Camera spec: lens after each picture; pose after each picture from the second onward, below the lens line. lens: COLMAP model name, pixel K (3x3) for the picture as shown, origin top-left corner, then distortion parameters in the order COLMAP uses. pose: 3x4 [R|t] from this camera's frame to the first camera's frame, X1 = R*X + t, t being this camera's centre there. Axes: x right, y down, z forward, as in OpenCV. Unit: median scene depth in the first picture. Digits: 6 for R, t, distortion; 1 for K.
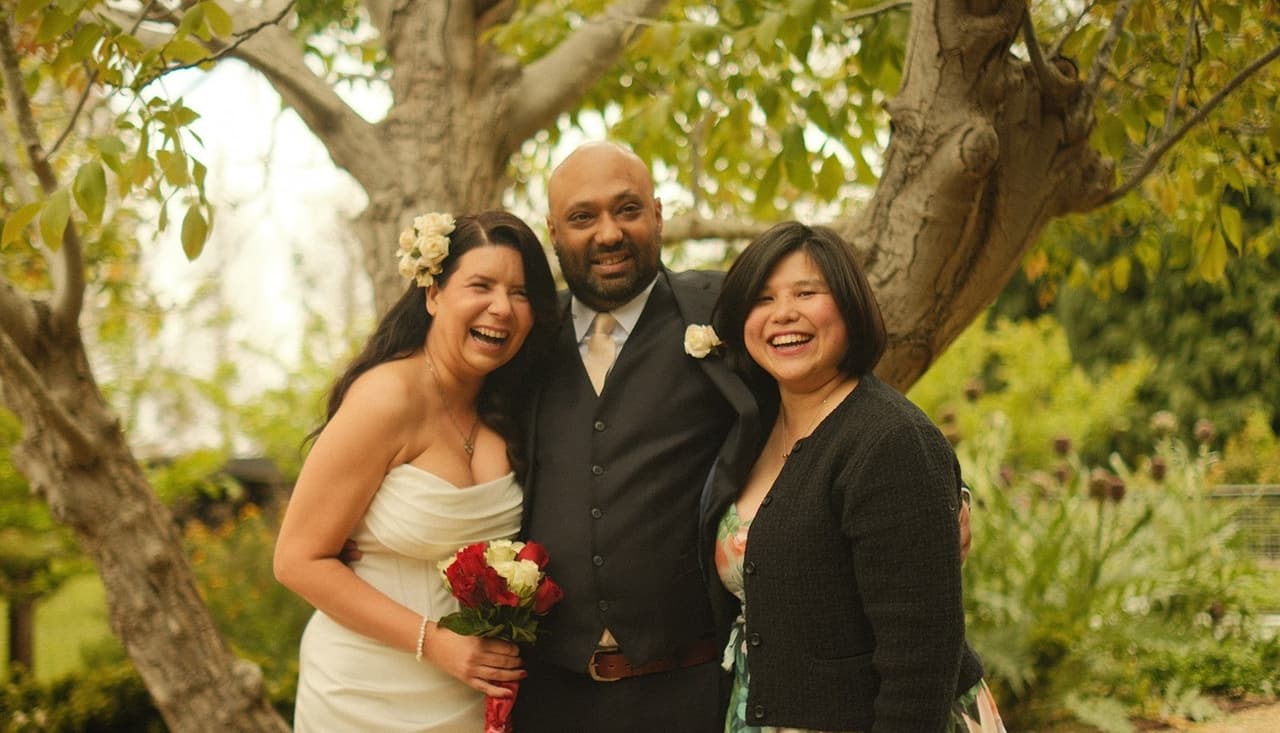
lens RADIAL K [[1821.5, 0, 639.6], [0, 1821.5, 419.1], [0, 0, 1]] dist [-0.095335, 0.395519]
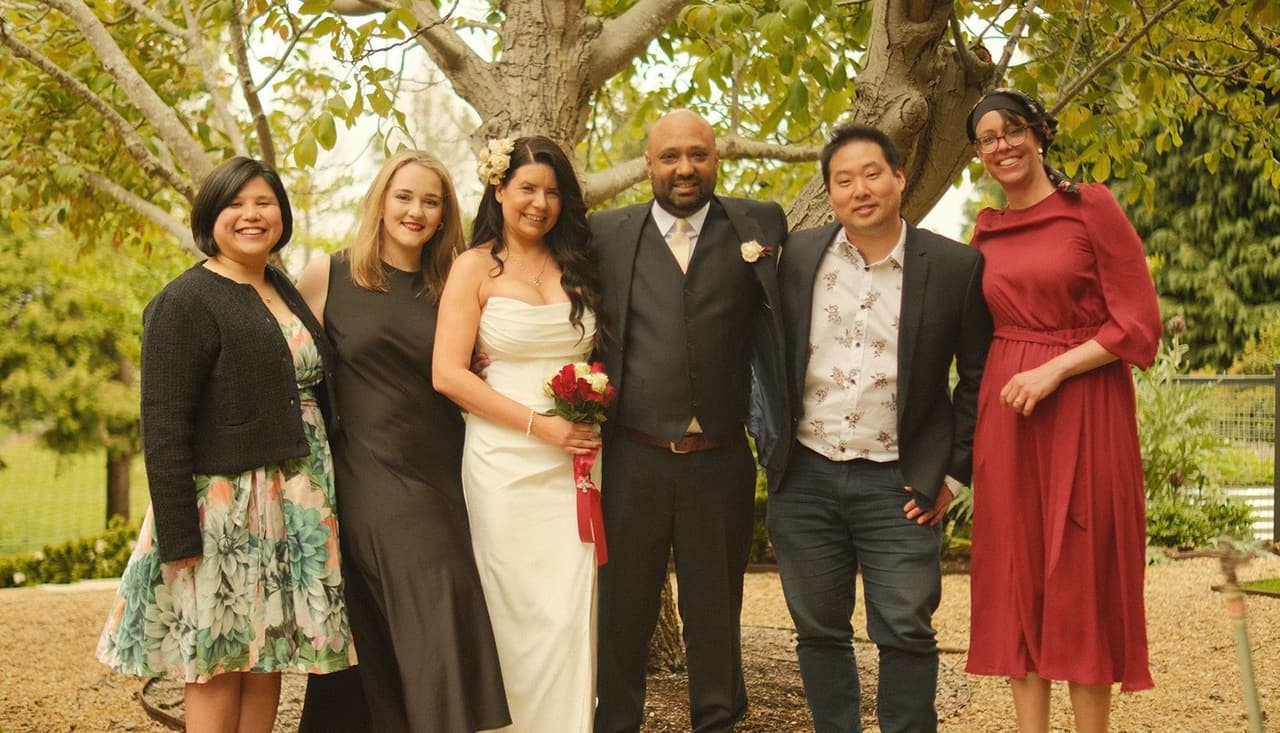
lens RADIAL K [[1821.5, 0, 639.6], [0, 1821.5, 419.1], [0, 0, 1]] dist [-0.095335, 0.395519]
pose [[0.998870, 0.033085, -0.034114, 0.017865], [-0.030870, 0.997503, 0.063524, 0.008222], [0.036130, -0.062399, 0.997397, -0.350411]]
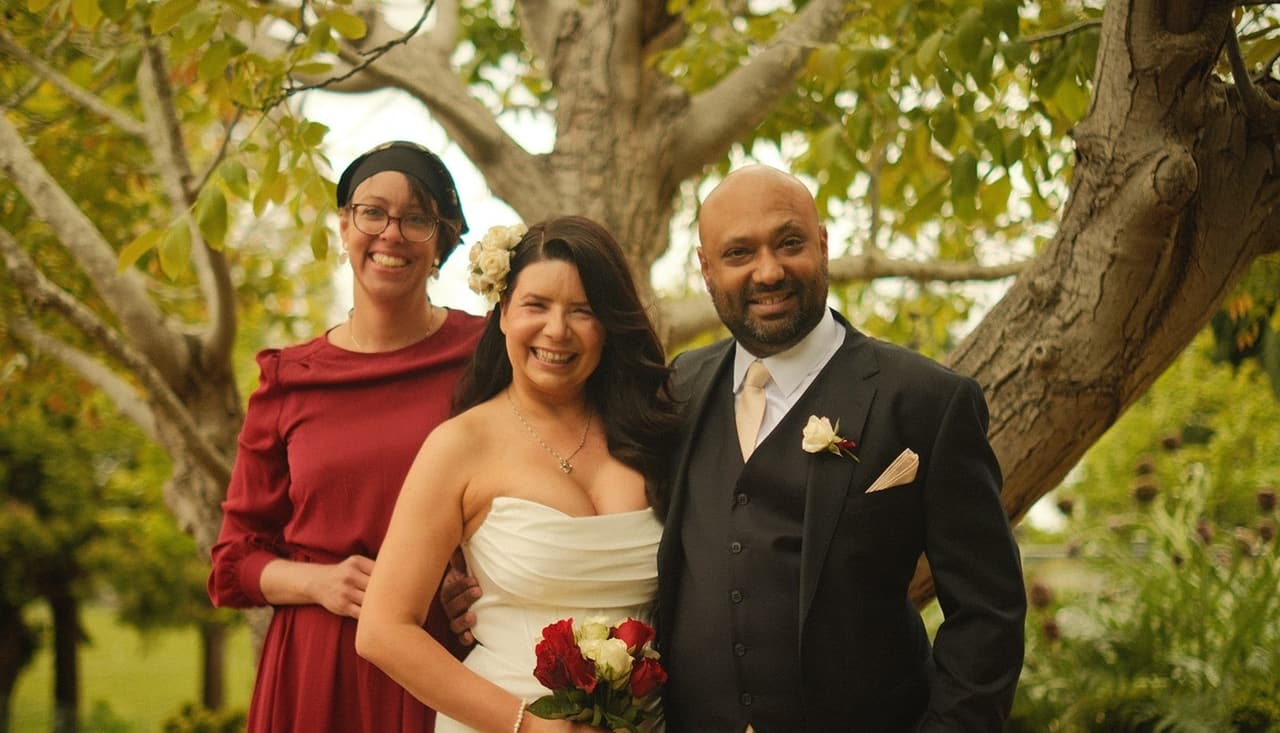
lens RADIAL K [[1821.5, 0, 639.6], [0, 1821.5, 419.1], [0, 0, 1]] dist [-0.095335, 0.395519]
pose [[0.994263, 0.015376, -0.105848, 0.013548], [-0.017678, 0.999626, -0.020844, -0.003879], [0.105488, 0.022596, 0.994164, 0.053459]]
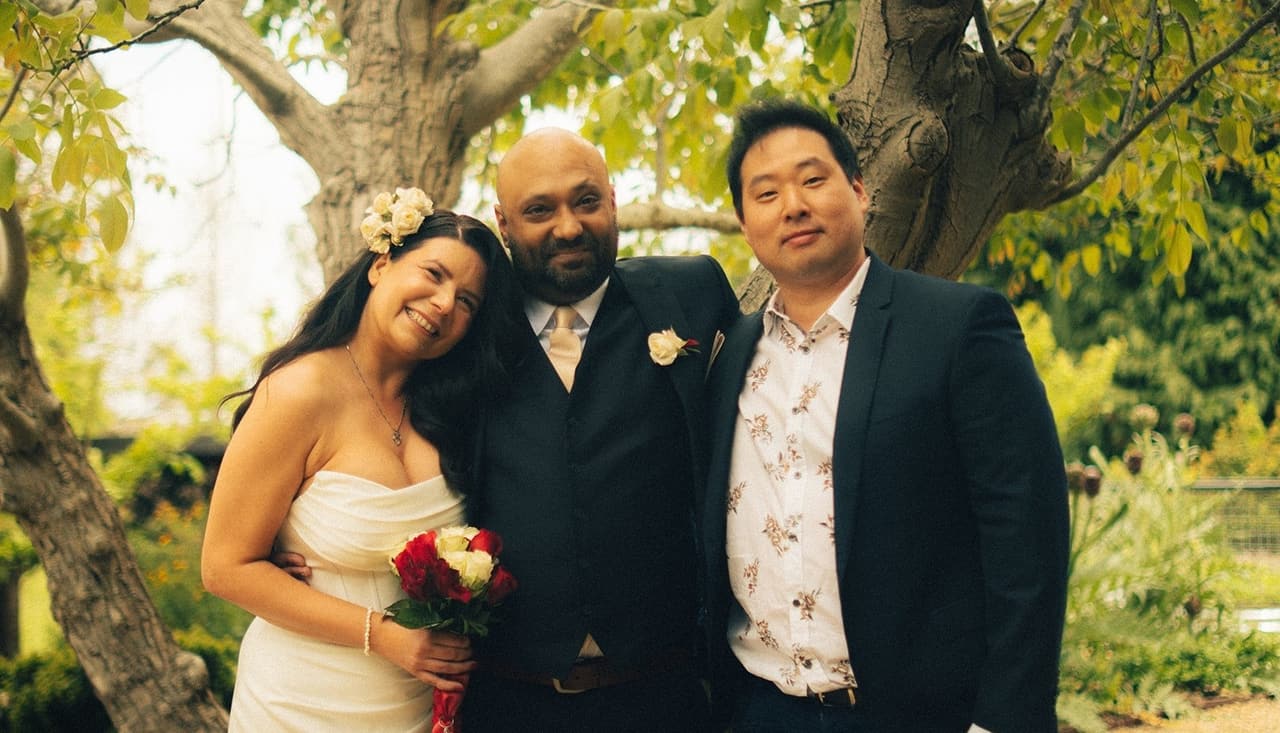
lens RADIAL K [[1821.5, 0, 639.6], [0, 1821.5, 419.1], [0, 0, 1]] dist [-0.095335, 0.395519]
pose [[0.999918, 0.012699, 0.001676, 0.024180], [-0.012717, 0.999852, 0.011587, -0.007556], [-0.001529, -0.011607, 0.999931, 0.018227]]
